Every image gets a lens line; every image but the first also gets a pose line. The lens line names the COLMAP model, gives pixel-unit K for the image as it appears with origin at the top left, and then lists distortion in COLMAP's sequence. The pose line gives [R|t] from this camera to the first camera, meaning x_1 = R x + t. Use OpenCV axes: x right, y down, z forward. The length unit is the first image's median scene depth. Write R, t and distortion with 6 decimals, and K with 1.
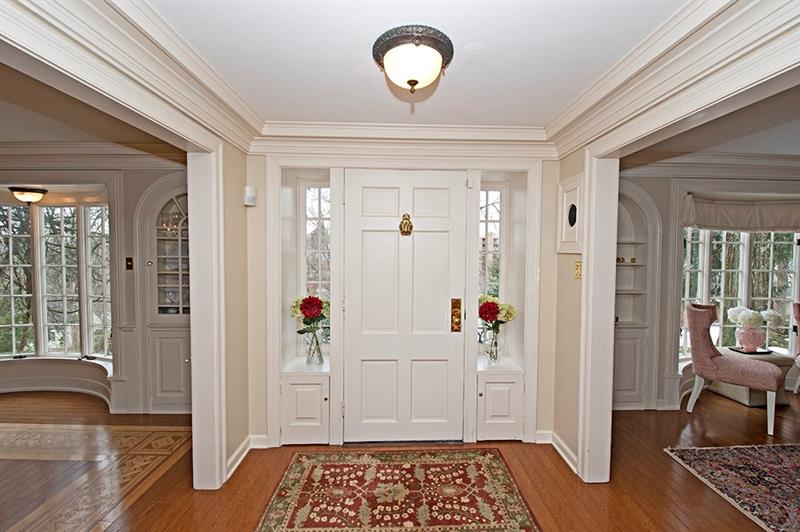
lens RADIAL K [[350.7, 0, 402.0], [0, 350.7, 266.4], [0, 0, 1]] dist [-0.002194, -0.001050]
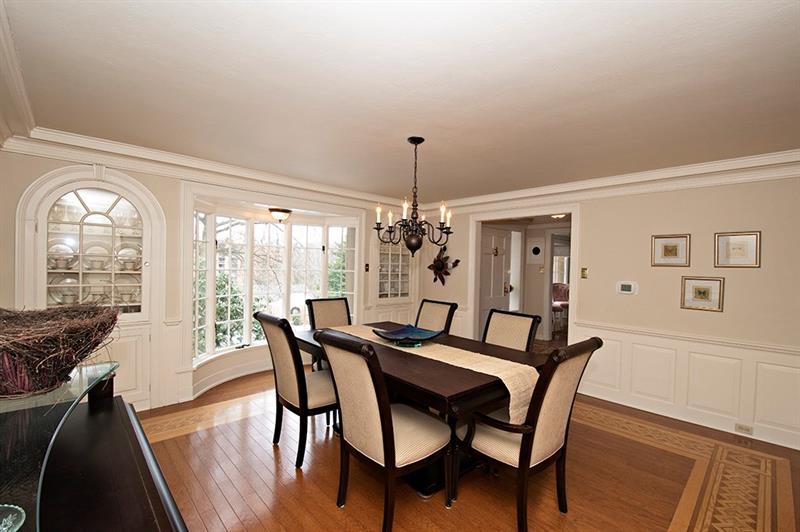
lens RADIAL K [[350.7, 0, 400.1], [0, 350.7, 267.2], [0, 0, 1]] dist [-0.002194, -0.001050]
pose [[0.741400, 0.005169, 0.671043, -1.735017], [0.009317, 0.999795, -0.017996, 0.020936], [-0.670999, 0.019595, 0.741200, -0.288376]]
